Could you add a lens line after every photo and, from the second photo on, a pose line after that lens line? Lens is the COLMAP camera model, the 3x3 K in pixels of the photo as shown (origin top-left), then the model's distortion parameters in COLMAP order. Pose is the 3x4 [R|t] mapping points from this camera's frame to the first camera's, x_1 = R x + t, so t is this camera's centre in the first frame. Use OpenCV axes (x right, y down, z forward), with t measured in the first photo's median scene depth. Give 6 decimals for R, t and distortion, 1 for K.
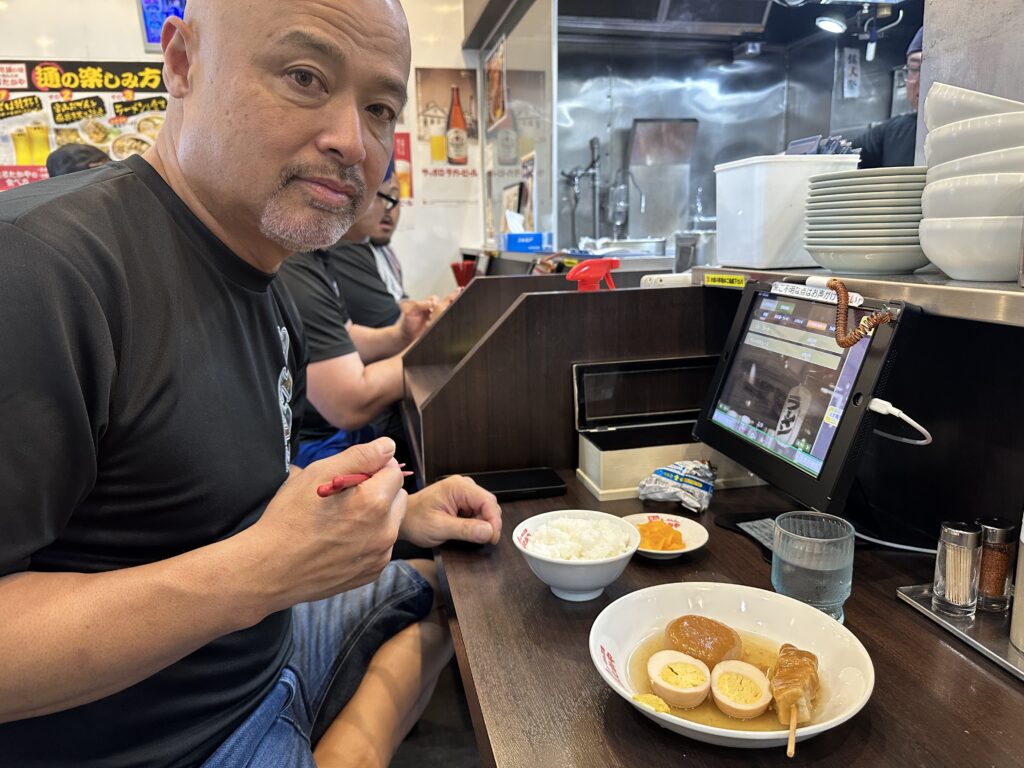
lens RADIAL K [[725.0, 0, 512.0], [0, 725.0, 384.0], [0, 0, 1]] dist [0.011223, -0.026850]
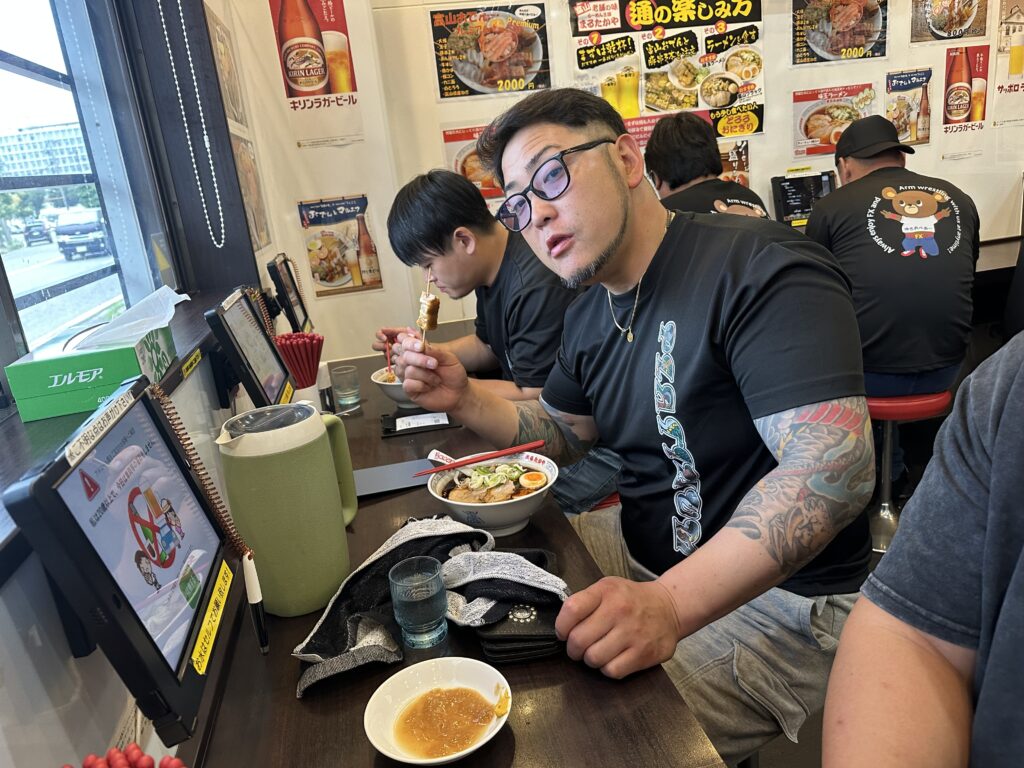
lens RADIAL K [[725.0, 0, 512.0], [0, 725.0, 384.0], [0, 0, 1]] dist [0.011223, -0.026850]
pose [[0.995807, -0.089600, -0.018458, -0.808569], [0.090796, 0.992675, 0.079697, -0.065211], [0.011182, -0.081038, 0.996648, 0.093464]]
